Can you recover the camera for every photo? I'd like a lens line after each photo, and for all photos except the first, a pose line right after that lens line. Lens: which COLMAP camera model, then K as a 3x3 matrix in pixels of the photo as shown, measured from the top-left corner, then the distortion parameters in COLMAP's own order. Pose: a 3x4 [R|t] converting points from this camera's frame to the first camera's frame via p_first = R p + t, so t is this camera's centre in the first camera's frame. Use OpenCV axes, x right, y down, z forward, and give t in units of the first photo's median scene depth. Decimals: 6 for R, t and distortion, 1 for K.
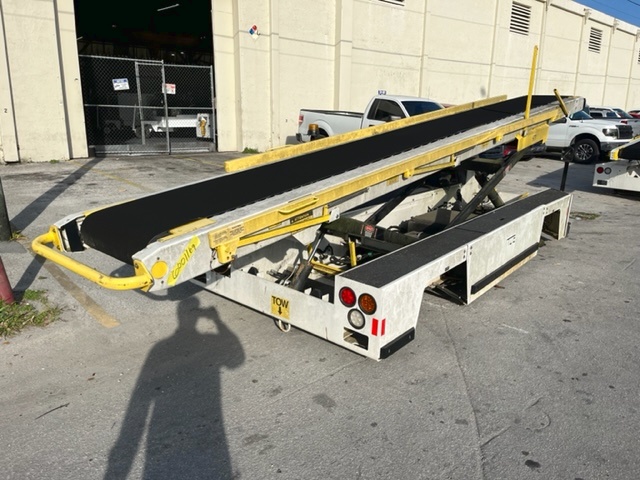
lens RADIAL K [[487.4, 0, 320.0], [0, 487.4, 240.0], [0, 0, 1]] dist [-0.000495, -0.006925]
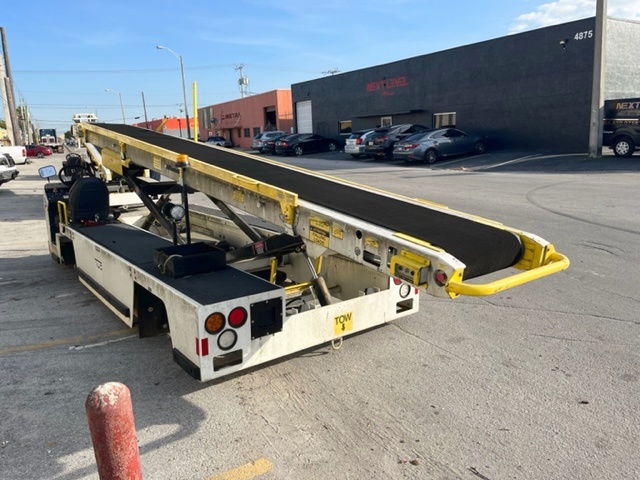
lens RADIAL K [[487.4, 0, 320.0], [0, 487.4, 240.0], [0, 0, 1]] dist [-0.000495, -0.006925]
pose [[0.203941, -0.226411, 0.952442, -1.027408], [0.280590, 0.945591, 0.164701, -0.212857], [-0.937911, 0.233656, 0.256374, 0.729566]]
